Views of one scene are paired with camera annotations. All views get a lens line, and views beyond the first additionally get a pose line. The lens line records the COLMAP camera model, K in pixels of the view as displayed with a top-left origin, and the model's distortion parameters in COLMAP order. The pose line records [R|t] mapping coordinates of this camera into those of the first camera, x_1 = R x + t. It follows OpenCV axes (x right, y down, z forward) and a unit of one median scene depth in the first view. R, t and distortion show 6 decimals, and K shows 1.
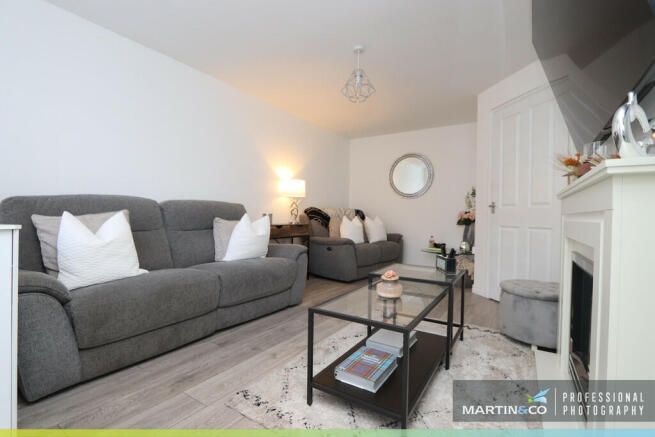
lens RADIAL K [[304.5, 0, 325.9], [0, 304.5, 219.3], [0, 0, 1]] dist [-0.009125, -0.000829]
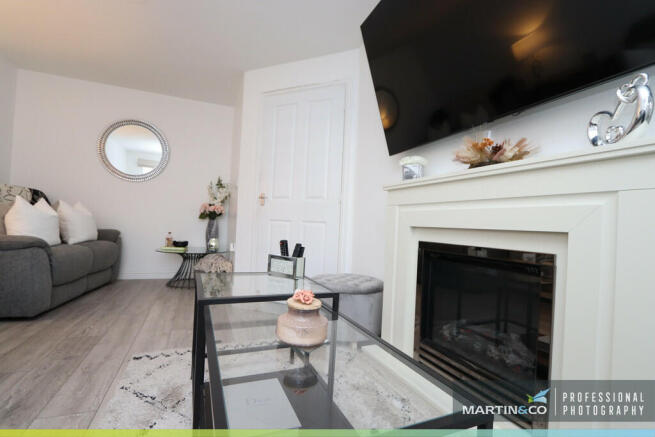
lens RADIAL K [[304.5, 0, 326.0], [0, 304.5, 219.8], [0, 0, 1]] dist [-0.009125, -0.000829]
pose [[0.563932, 0.026073, 0.825409, -0.099714], [-0.032078, 0.999439, -0.009654, 0.026289], [-0.825198, -0.021033, 0.564452, 0.332703]]
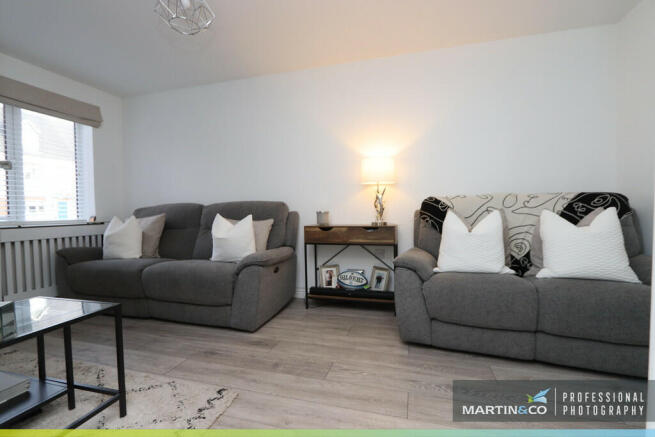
lens RADIAL K [[298.1, 0, 328.5], [0, 298.1, 228.0], [0, 0, 1]] dist [-0.014116, 0.000695]
pose [[0.282811, 0.031579, -0.958656, 0.631346], [0.009213, 0.999322, 0.035637, -0.003396], [0.959131, -0.018910, 0.282329, 0.918552]]
